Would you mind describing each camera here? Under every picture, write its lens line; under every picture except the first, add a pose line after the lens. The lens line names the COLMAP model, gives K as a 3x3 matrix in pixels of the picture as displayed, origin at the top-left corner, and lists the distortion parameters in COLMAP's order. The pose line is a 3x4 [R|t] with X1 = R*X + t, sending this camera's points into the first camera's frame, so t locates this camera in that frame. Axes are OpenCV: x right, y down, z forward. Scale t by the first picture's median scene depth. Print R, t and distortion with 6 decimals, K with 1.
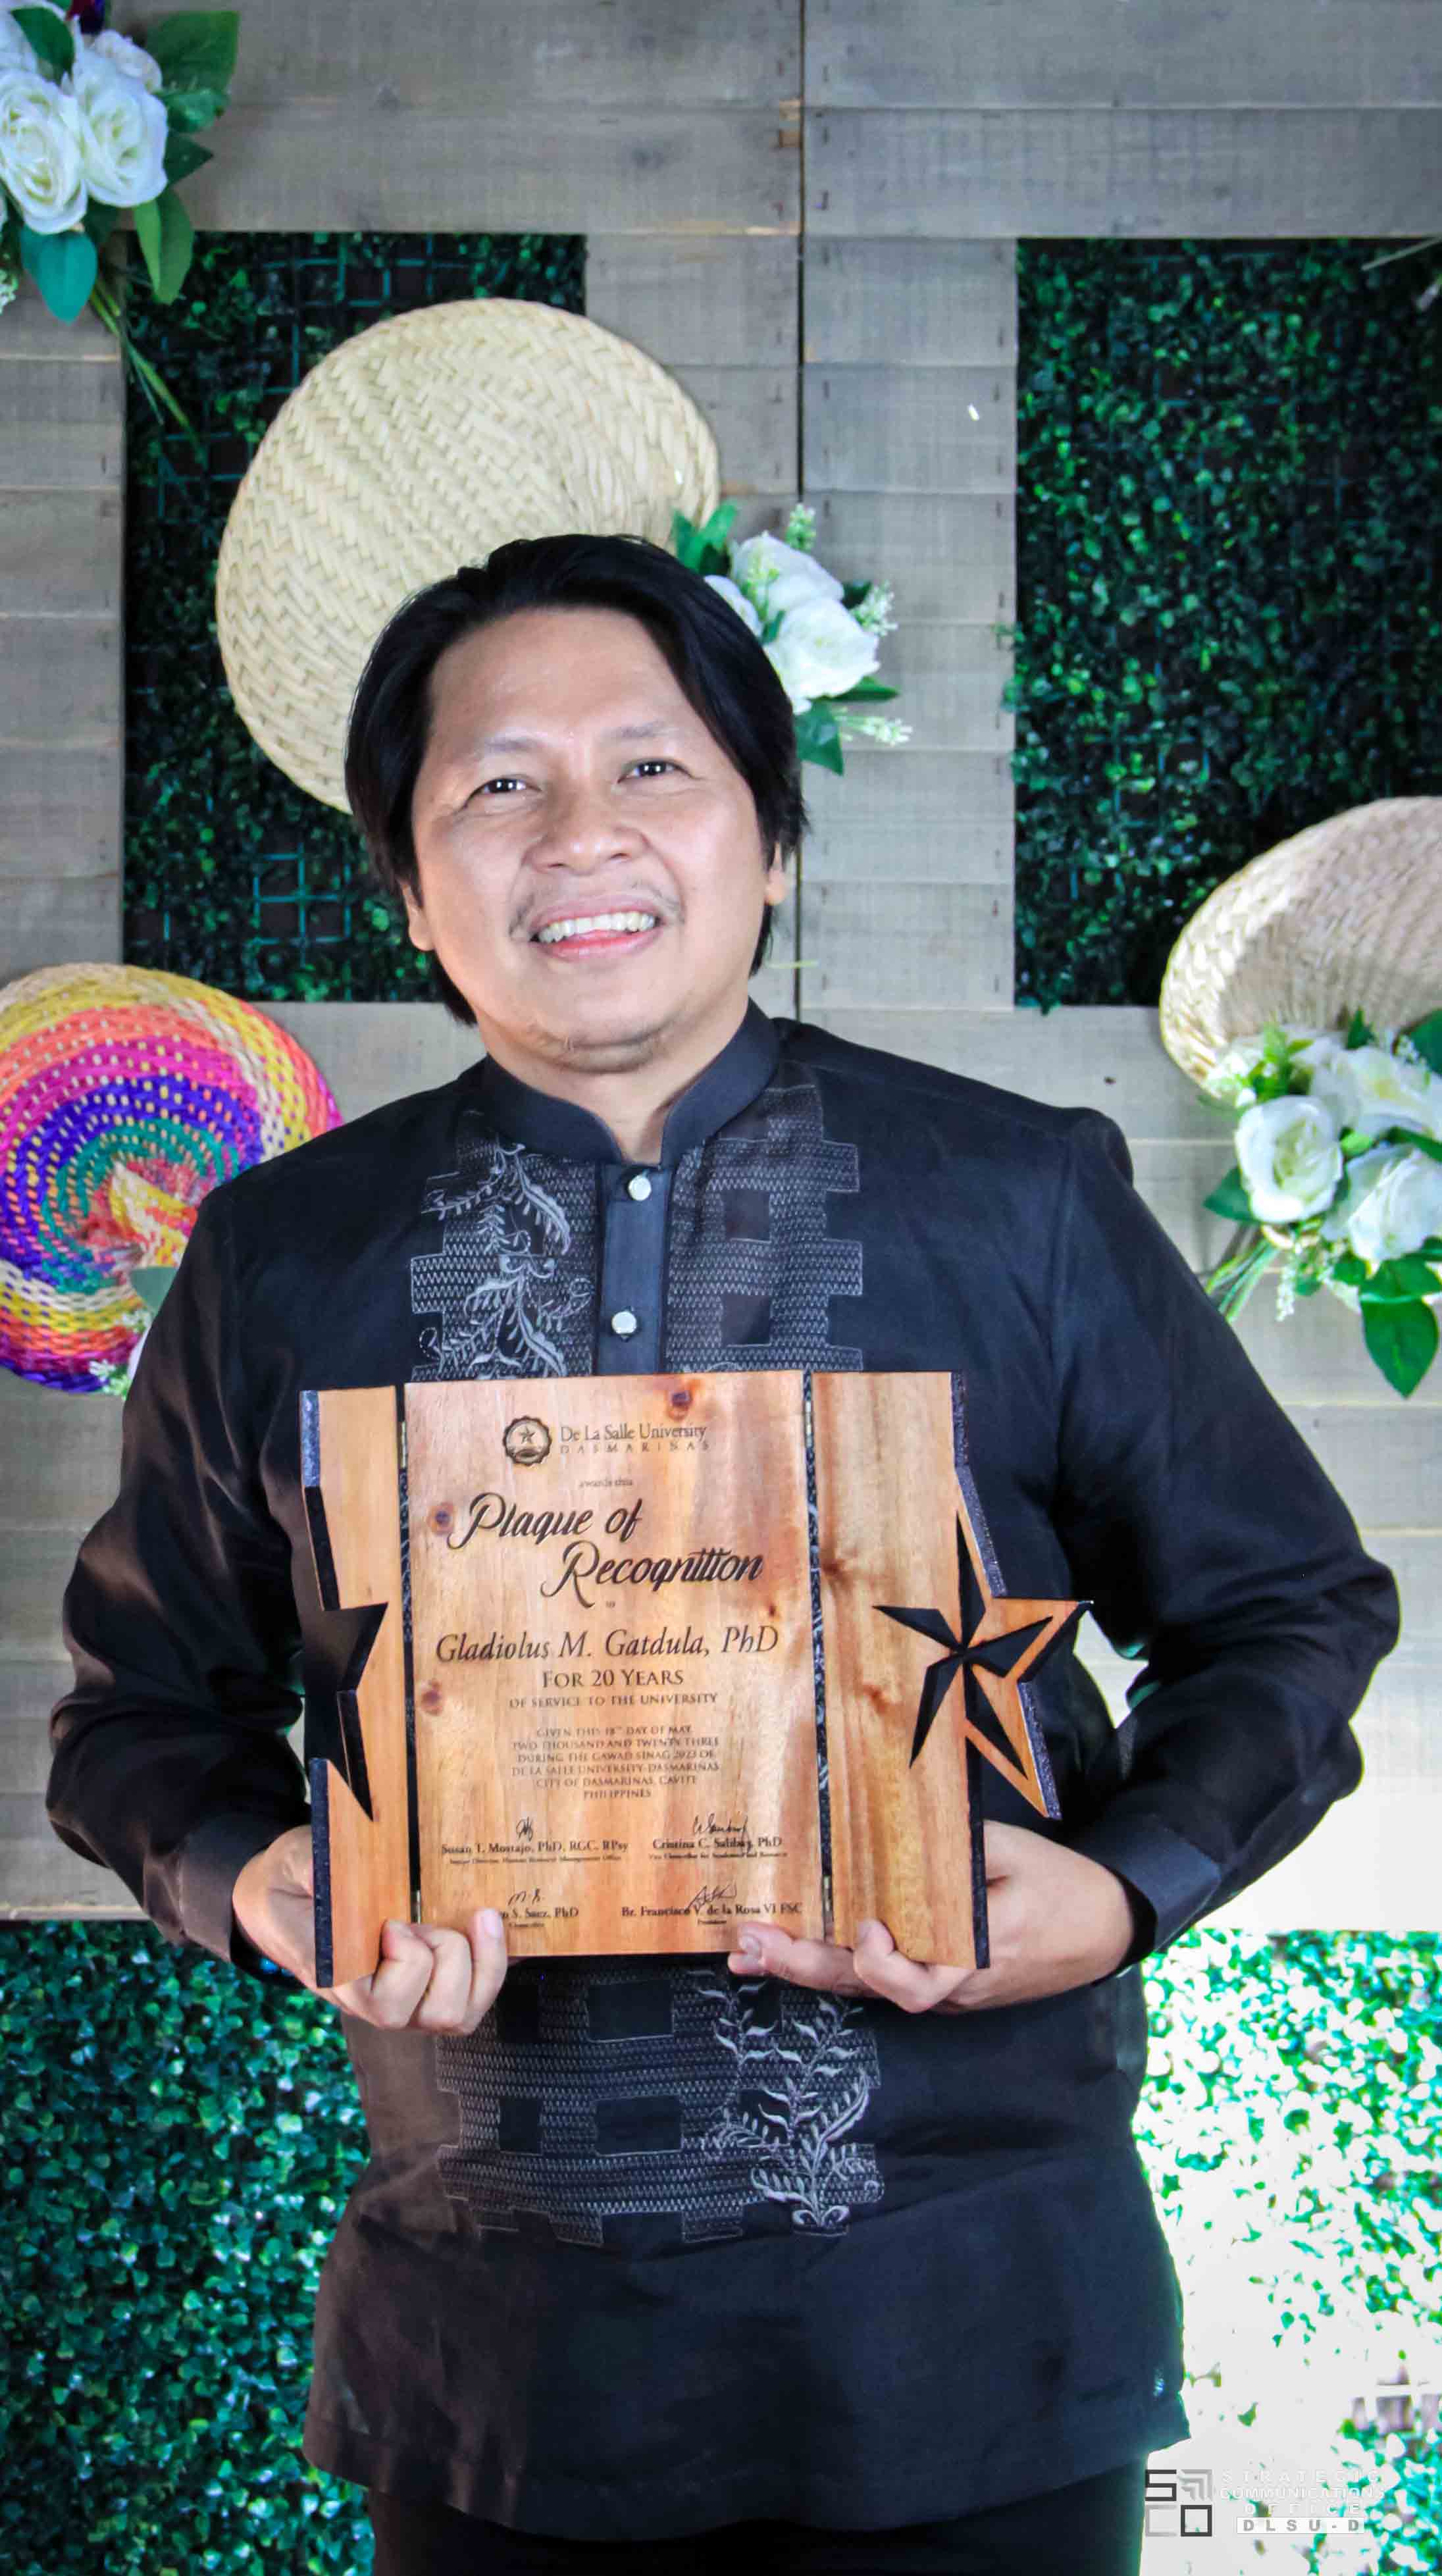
lens RADIAL K [[4182.1, 0, 638.8], [0, 4182.1, 980.7], [0, 0, 1]] dist [0.140754, 0.002693]
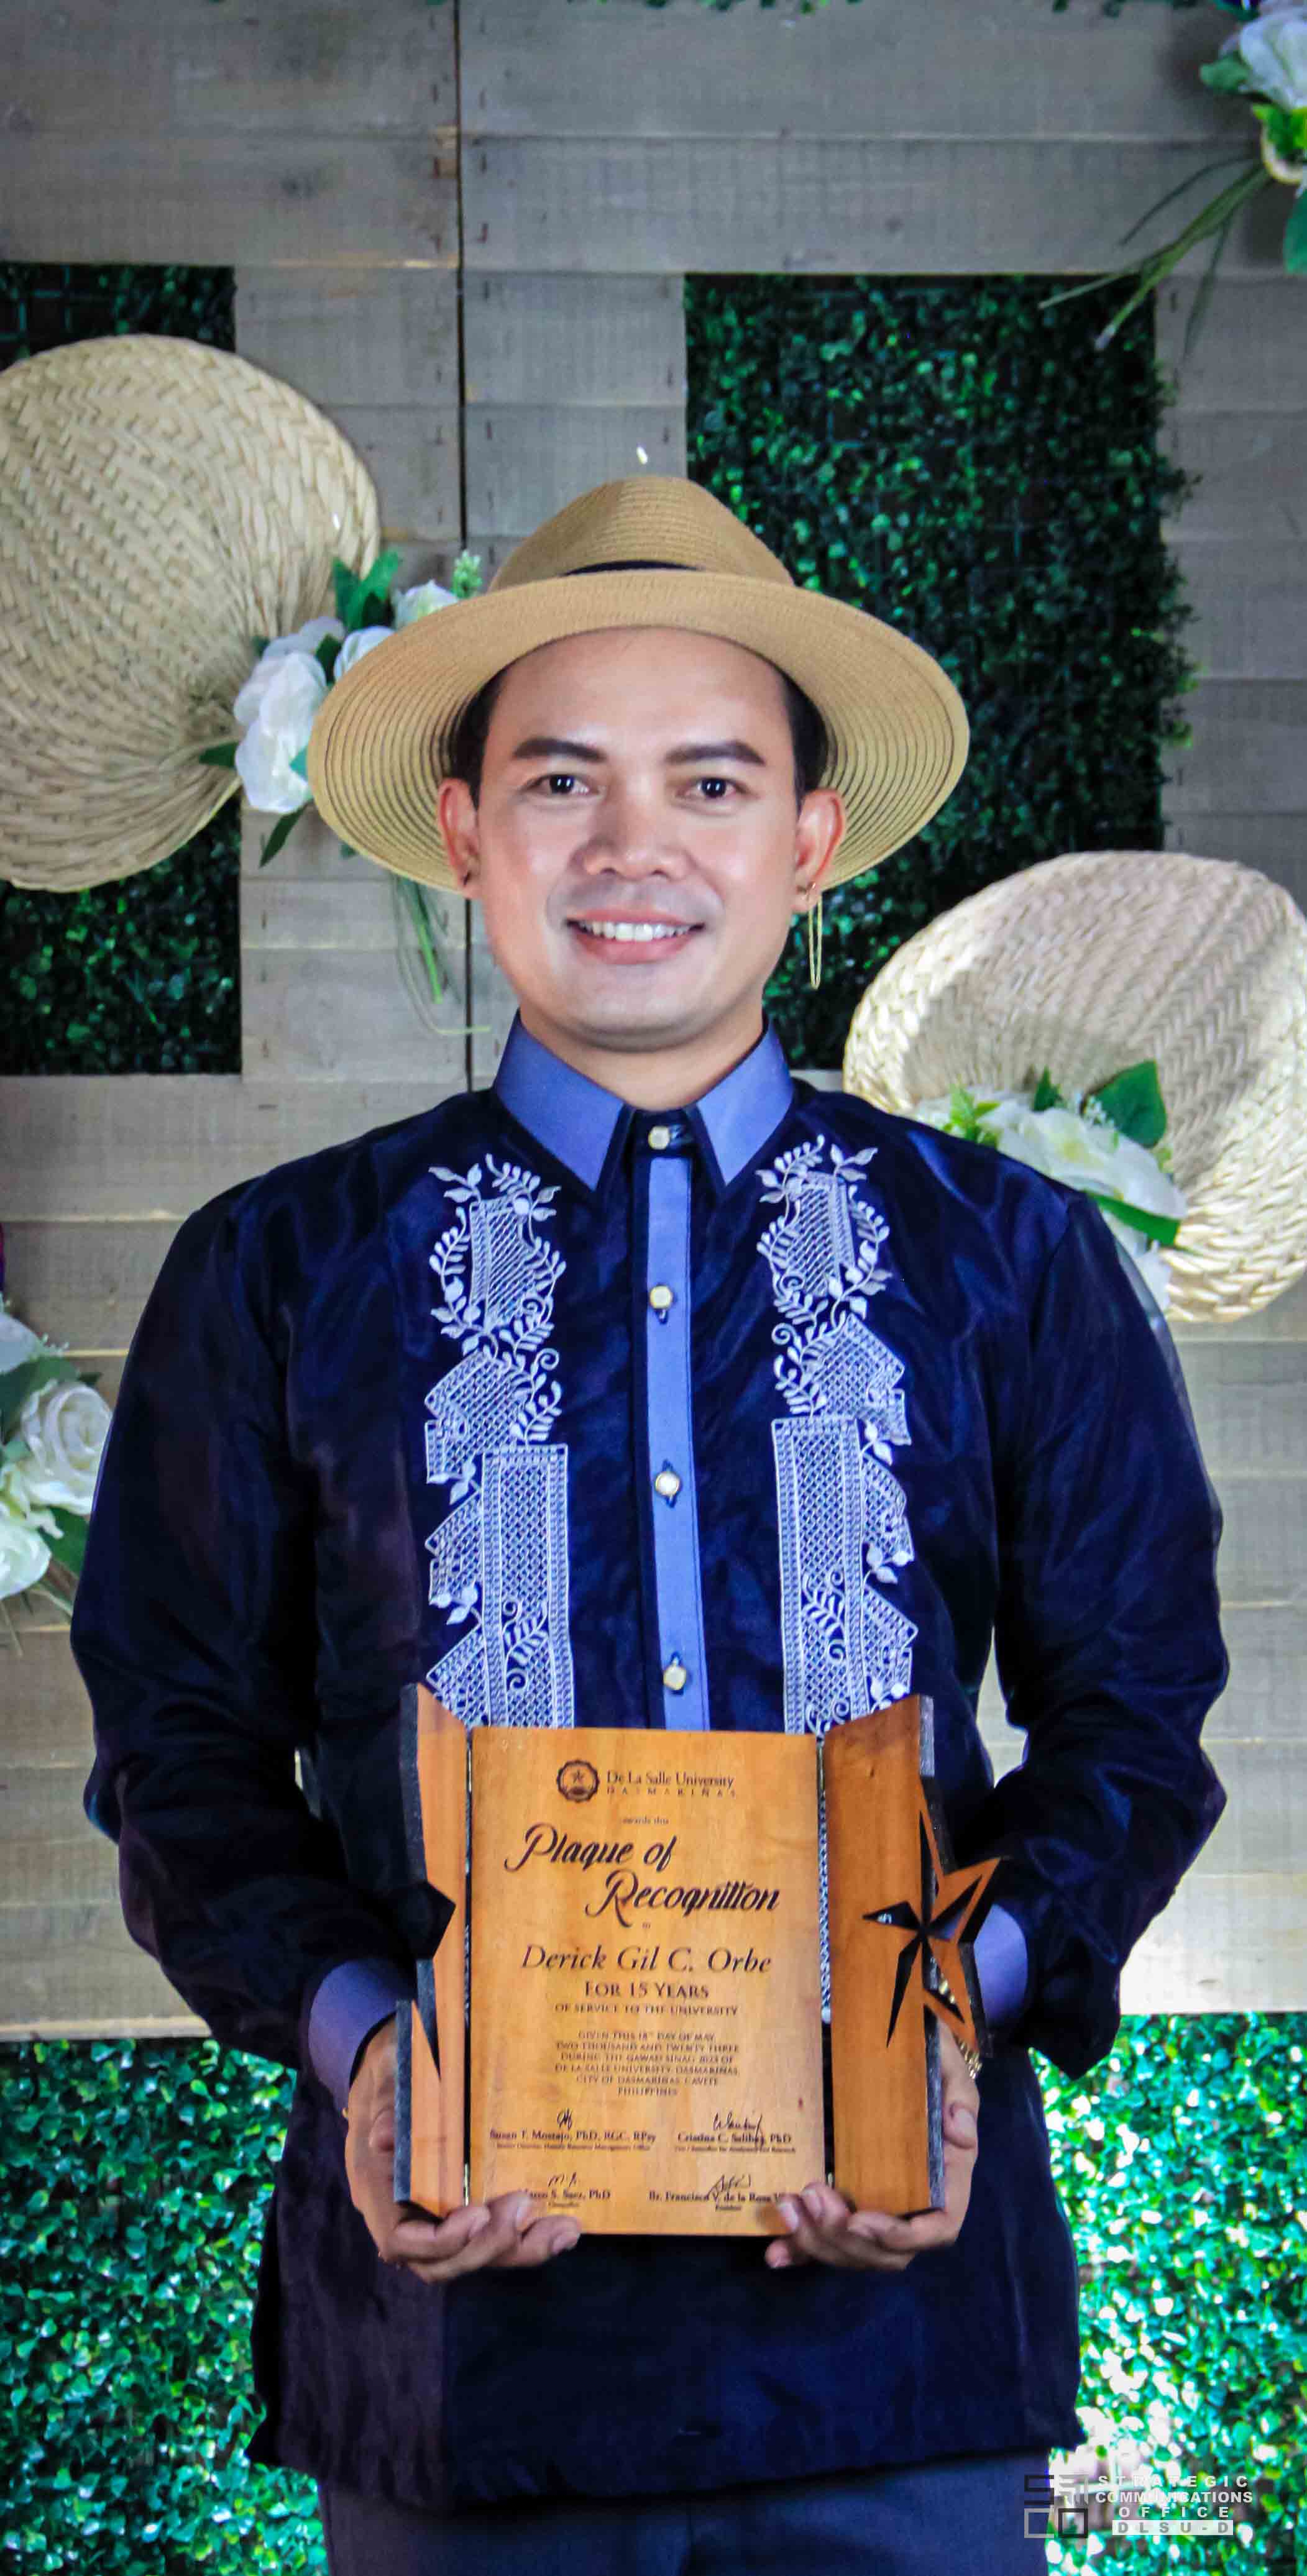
lens RADIAL K [[6100.9, 0, 731.1], [0, 6100.9, 1130.5], [0, 0, 1]] dist [0.280771, 0.545490]
pose [[0.993546, -0.013373, 0.112637, -0.059931], [0.013020, 0.999908, 0.003873, 0.014202], [-0.112678, -0.002381, 0.993629, -0.394844]]
